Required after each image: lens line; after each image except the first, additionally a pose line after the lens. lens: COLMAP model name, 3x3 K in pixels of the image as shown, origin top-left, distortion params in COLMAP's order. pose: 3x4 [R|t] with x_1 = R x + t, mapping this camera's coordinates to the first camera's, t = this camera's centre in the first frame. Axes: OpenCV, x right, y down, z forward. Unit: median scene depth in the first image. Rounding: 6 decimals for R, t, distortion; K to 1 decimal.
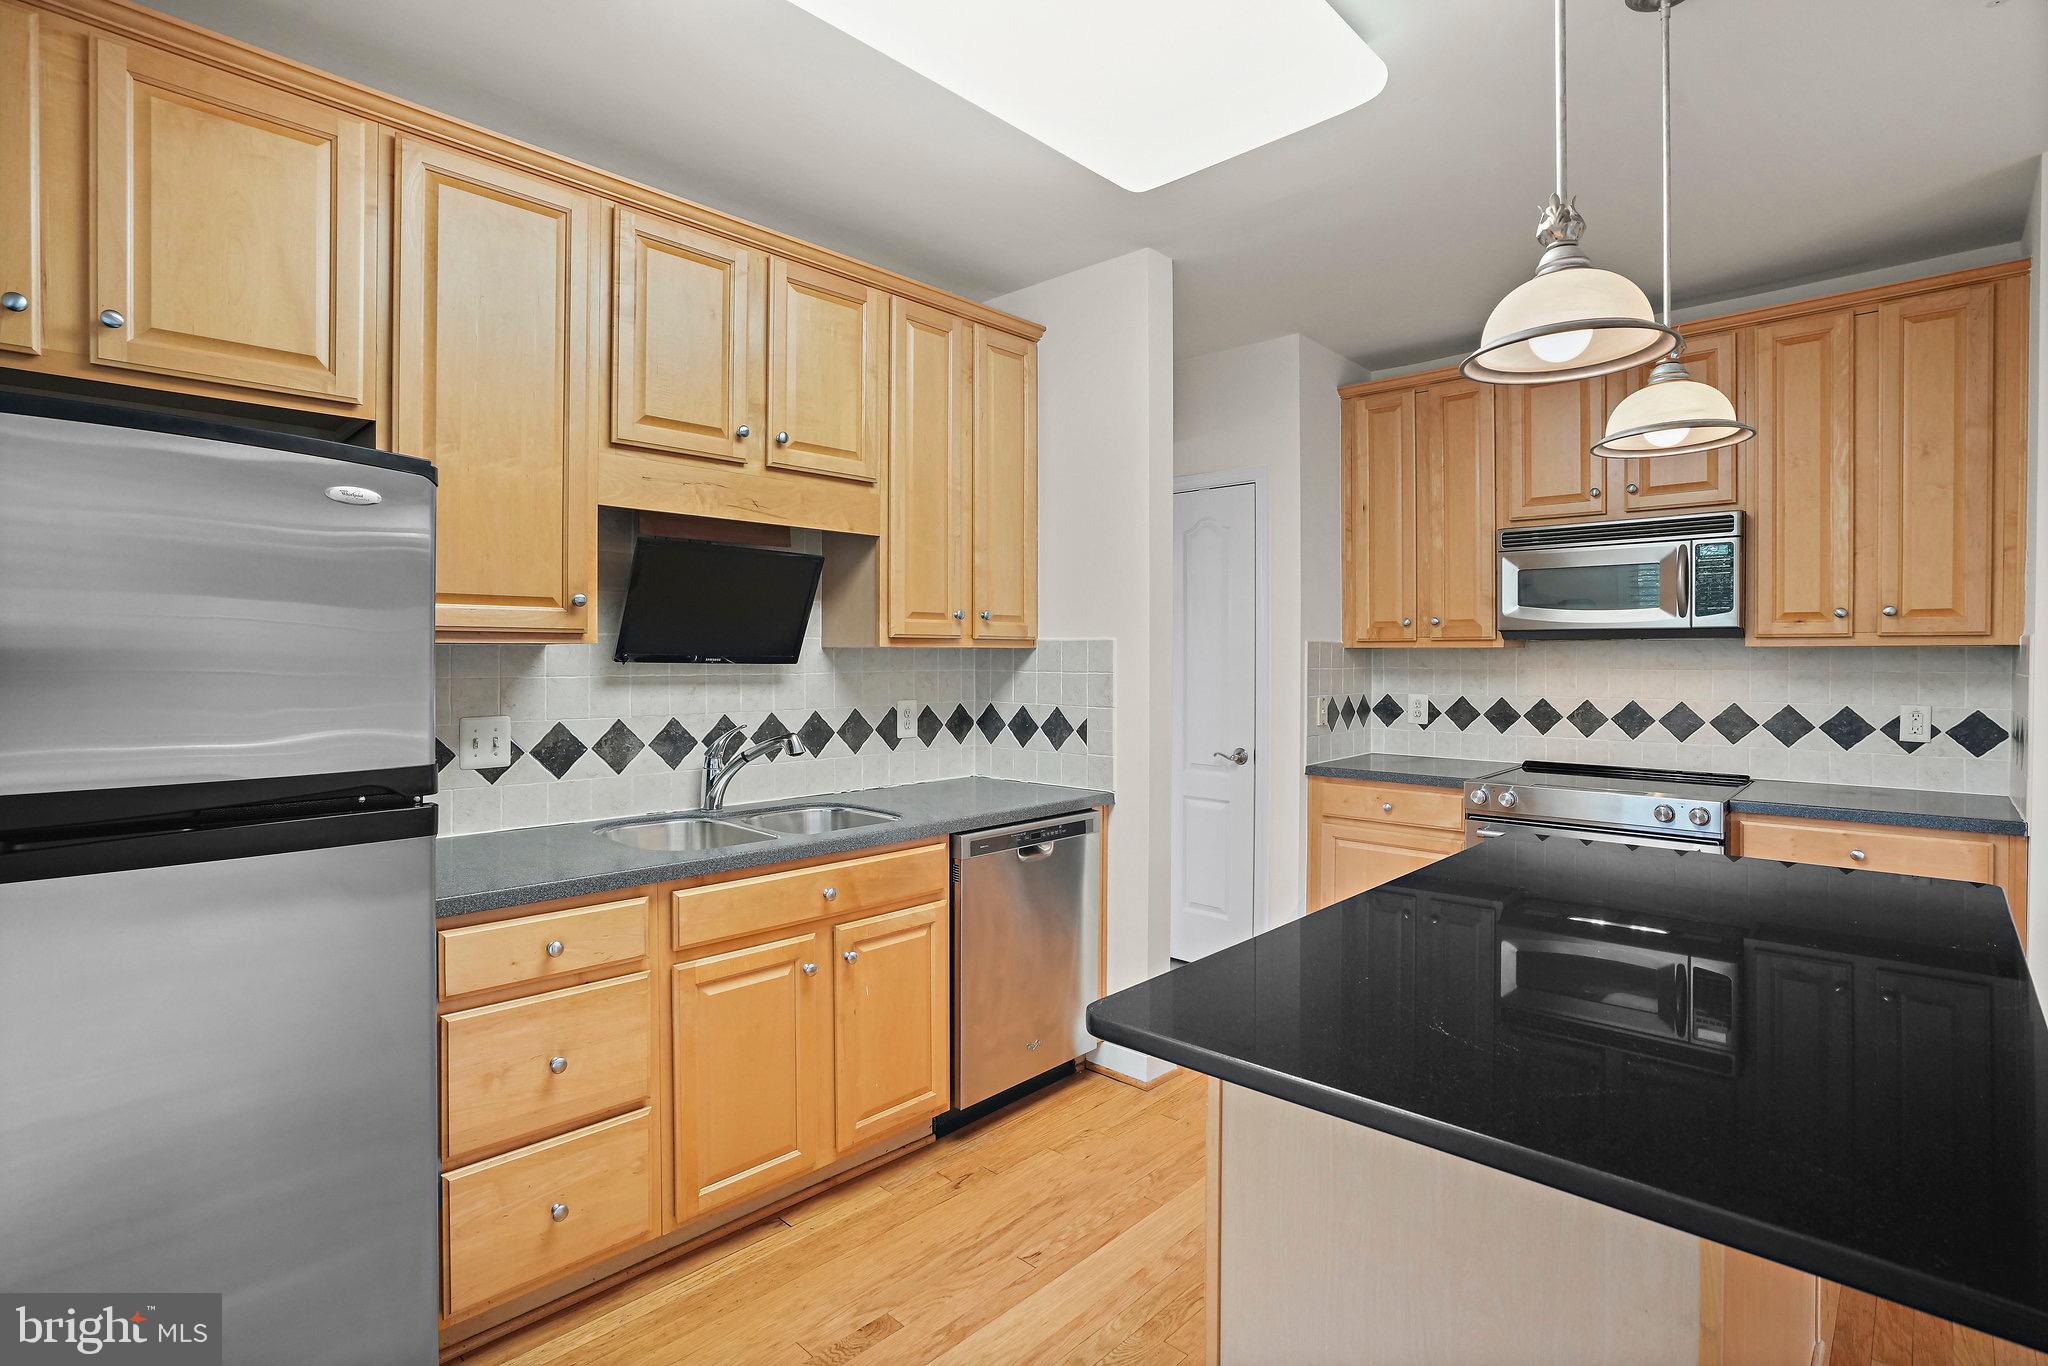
lens RADIAL K [[1014.6, 0, 1031.3], [0, 1014.6, 671.3], [0, 0, 1]] dist [0.000048, 0.000037]
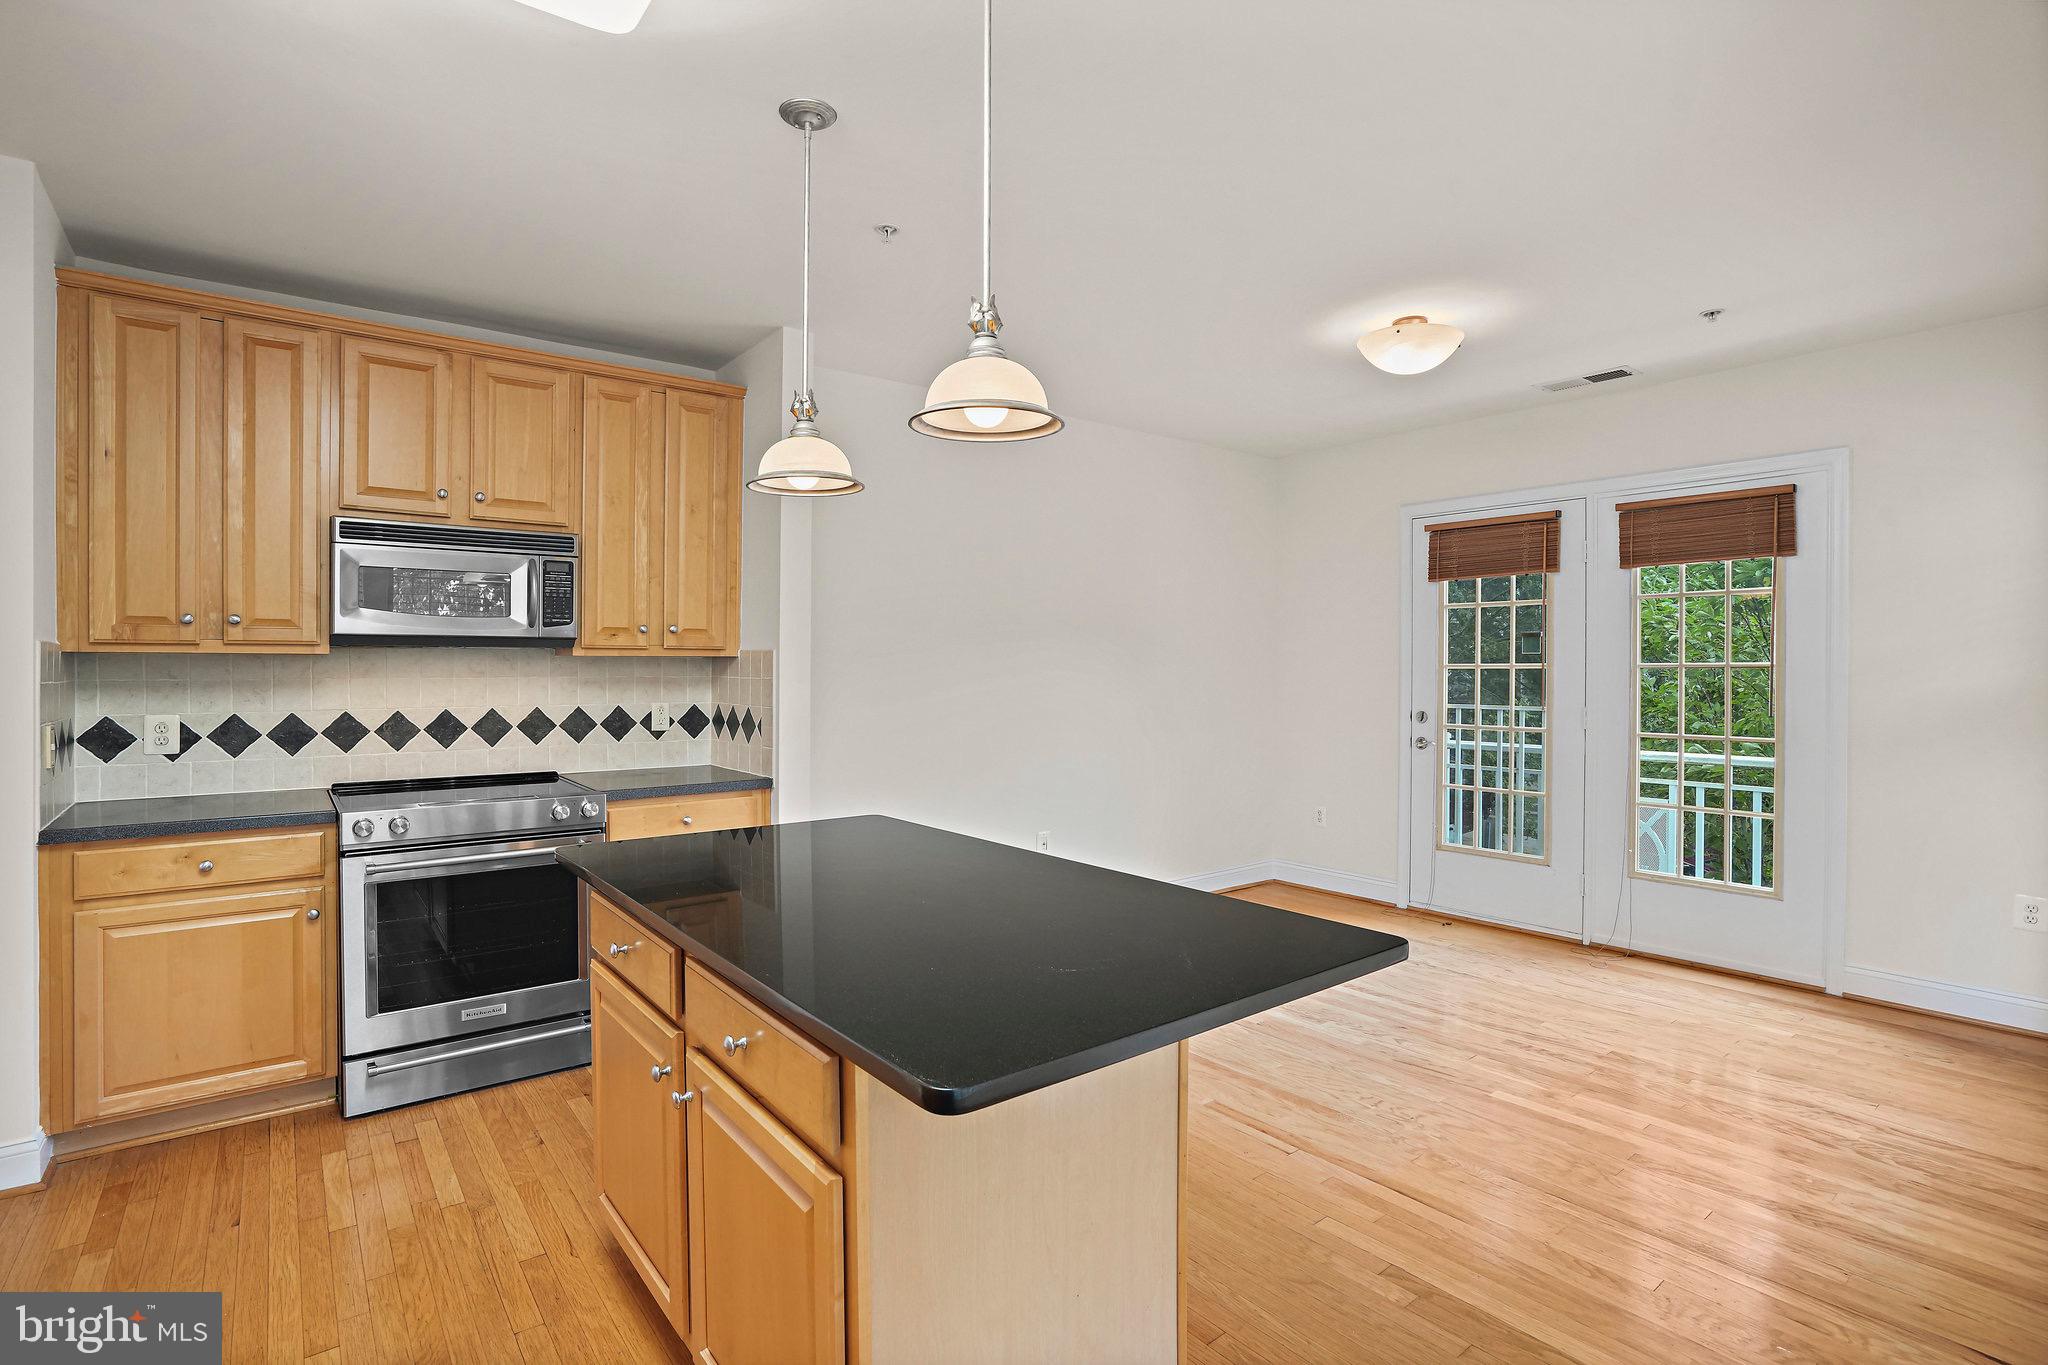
lens RADIAL K [[1014.6, 0, 1031.3], [0, 1014.6, 670.8], [0, 0, 1]] dist [0.000048, 0.000037]
pose [[0.171872, -0.005576, 0.985104, -0.277553], [0.013666, 0.999901, 0.003275, -0.003931], [-0.985025, 0.012899, 0.171931, 0.270634]]
